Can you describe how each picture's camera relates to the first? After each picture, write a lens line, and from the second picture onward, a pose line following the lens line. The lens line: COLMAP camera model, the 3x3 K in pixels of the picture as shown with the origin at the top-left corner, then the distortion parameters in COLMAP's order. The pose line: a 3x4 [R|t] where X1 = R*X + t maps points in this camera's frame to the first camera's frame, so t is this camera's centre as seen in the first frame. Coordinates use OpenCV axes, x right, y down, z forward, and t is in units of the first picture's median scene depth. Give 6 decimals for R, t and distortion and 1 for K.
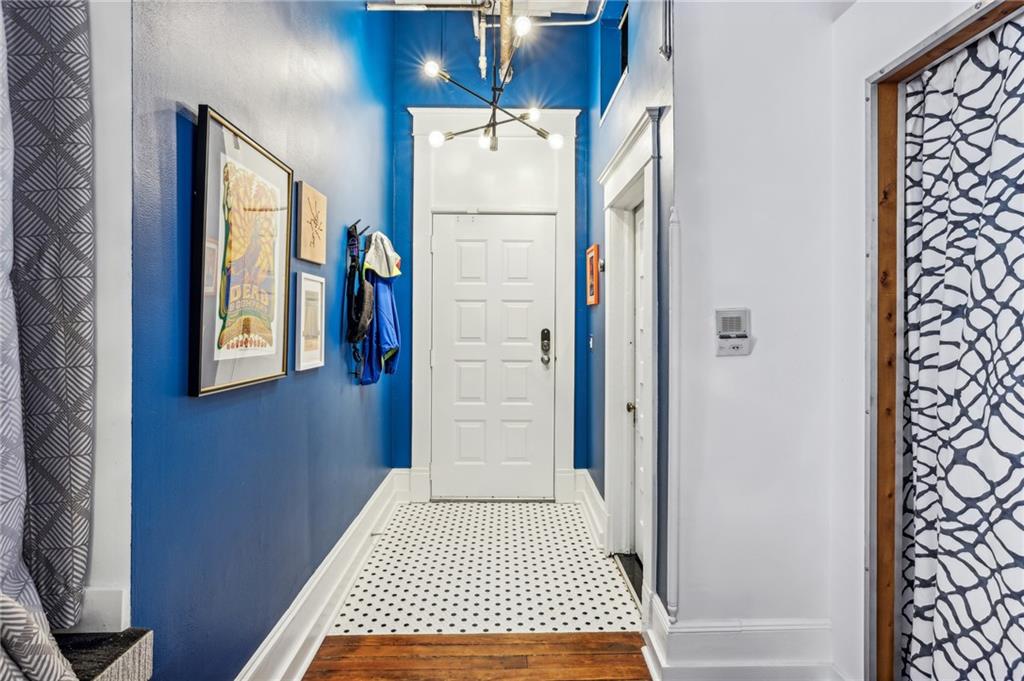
lens RADIAL K [[577.1, 0, 513.1], [0, 577.1, 322.8], [0, 0, 1]] dist [-0.001272, -0.000421]
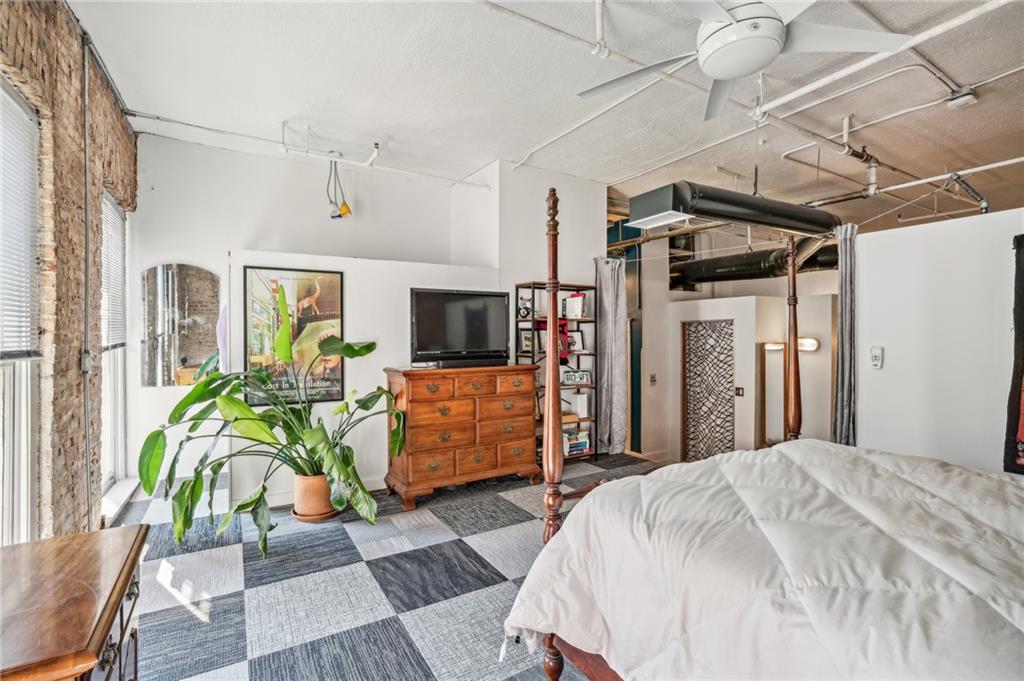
lens RADIAL K [[466.3, 0, 514.4], [0, 466.3, 337.4], [0, 0, 1]] dist [-0.049798, 0.022315]
pose [[0.864076, -0.008613, 0.503288, -2.366288], [0.006610, 0.999962, 0.005764, -0.345251], [-0.503318, -0.001654, 0.864100, -1.483056]]
